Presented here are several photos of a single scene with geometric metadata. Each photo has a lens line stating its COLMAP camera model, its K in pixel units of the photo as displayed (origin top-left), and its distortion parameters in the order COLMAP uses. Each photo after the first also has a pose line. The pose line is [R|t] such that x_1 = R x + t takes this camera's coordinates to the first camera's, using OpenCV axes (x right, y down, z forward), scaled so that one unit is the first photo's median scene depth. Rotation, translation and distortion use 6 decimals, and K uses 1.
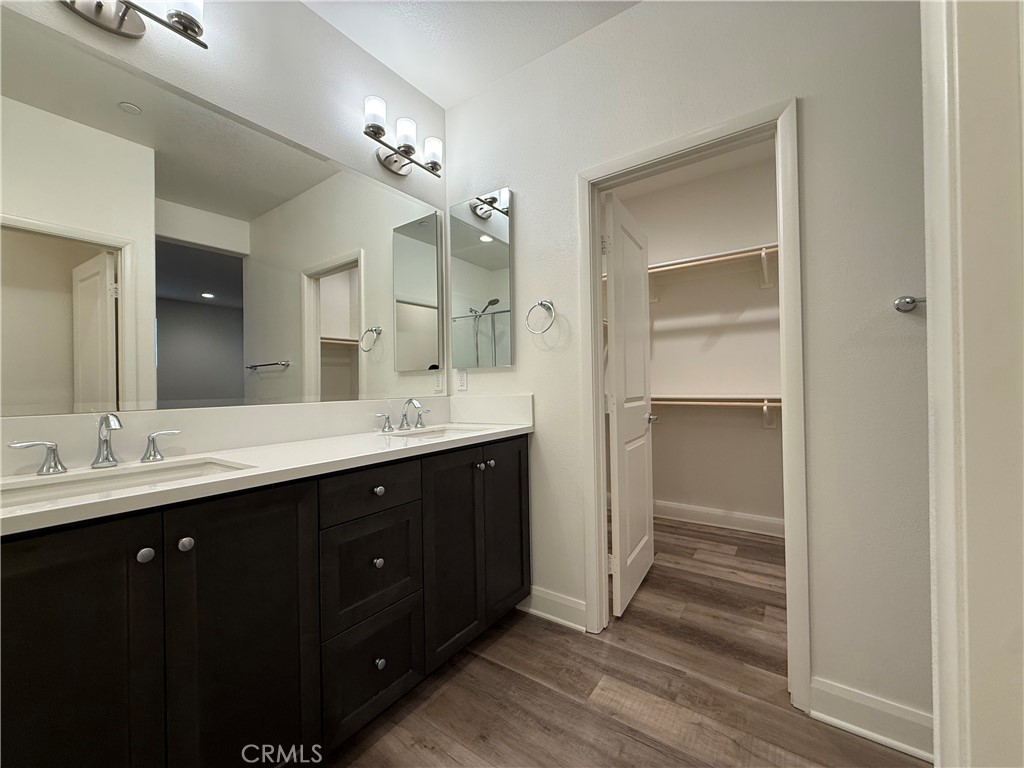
lens RADIAL K [[409.4, 0, 507.5], [0, 409.4, 384.0], [0, 0, 1]] dist [-0.002095, 0.000673]
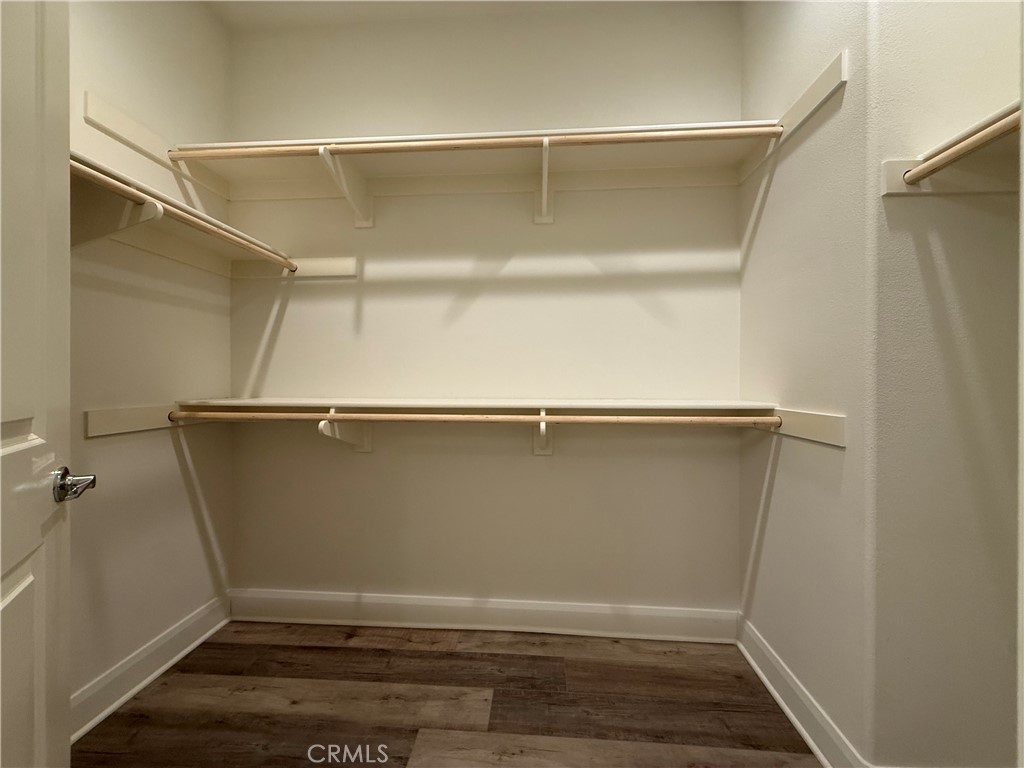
lens RADIAL K [[409.4, 0, 511.6], [0, 409.4, 382.6], [0, 0, 1]] dist [-0.002095, 0.000673]
pose [[0.849752, 0.016755, 0.526917, 0.287150], [-0.017379, 0.999842, -0.003766, 0.004423], [-0.526897, -0.005957, 0.849908, 0.522404]]
